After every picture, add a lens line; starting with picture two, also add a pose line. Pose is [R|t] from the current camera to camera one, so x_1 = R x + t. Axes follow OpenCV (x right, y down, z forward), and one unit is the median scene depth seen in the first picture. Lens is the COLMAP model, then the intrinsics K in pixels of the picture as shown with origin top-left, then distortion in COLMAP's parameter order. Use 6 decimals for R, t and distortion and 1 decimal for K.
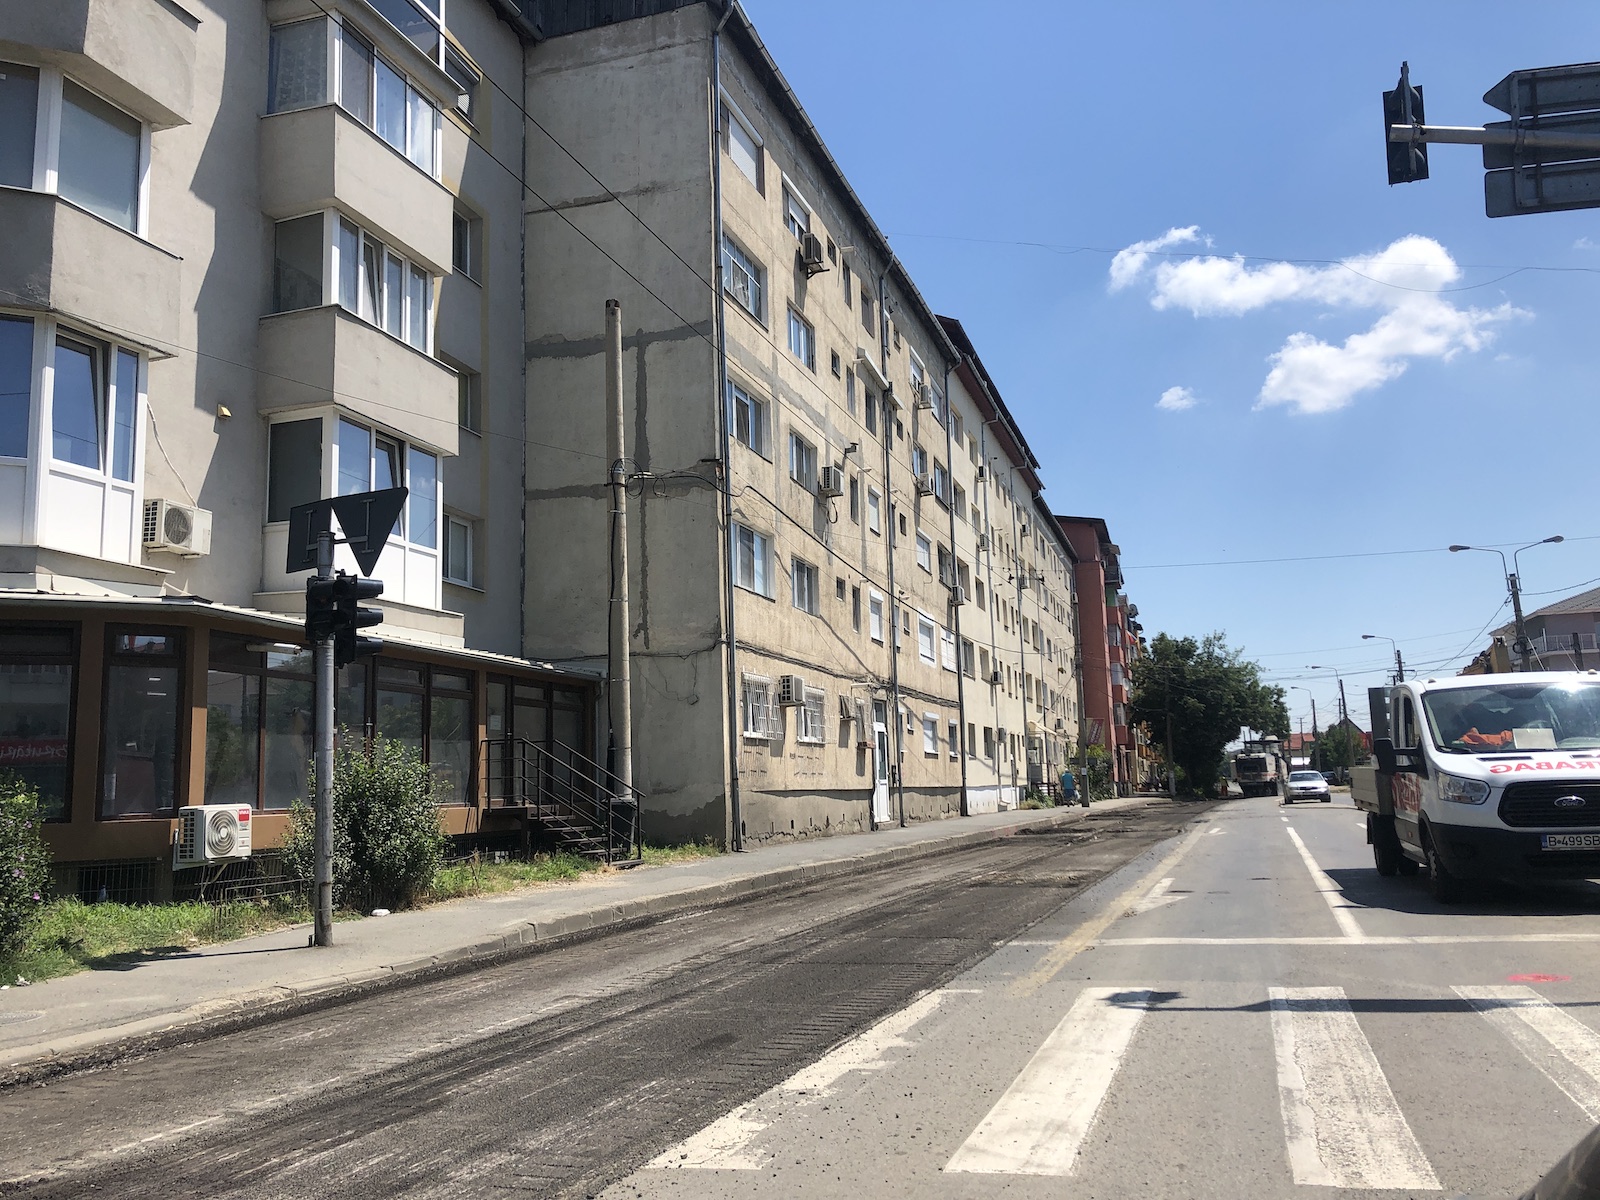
lens RADIAL K [[1286.3, 0, 800.0], [0, 1286.3, 600.0], [0, 0, 1]] dist [0.023782, -0.013551]
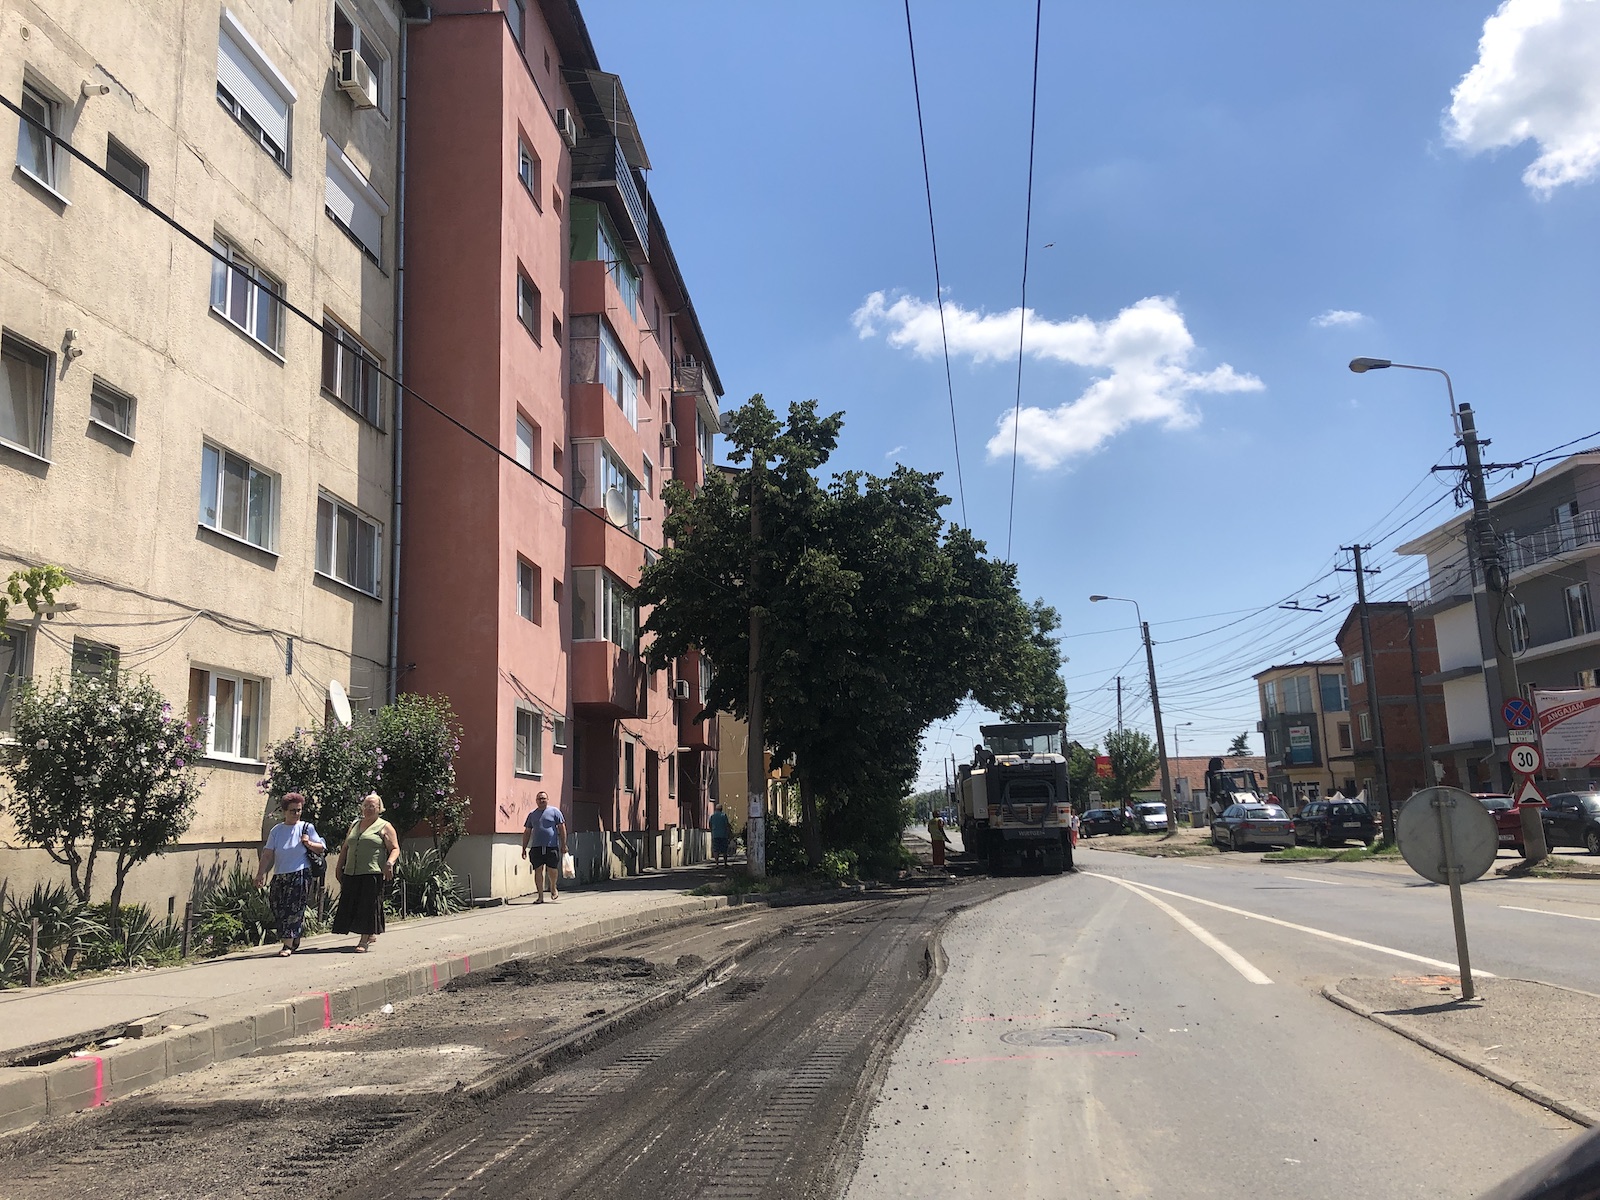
lens RADIAL K [[1286.3, 0, 800.0], [0, 1286.3, 600.0], [0, 0, 1]] dist [0.023782, -0.013551]
pose [[0.978933, 0.047540, 0.198572, 0.847915], [-0.042178, 0.998624, -0.031149, 0.335714], [-0.199780, 0.022118, 0.979591, 2.454226]]
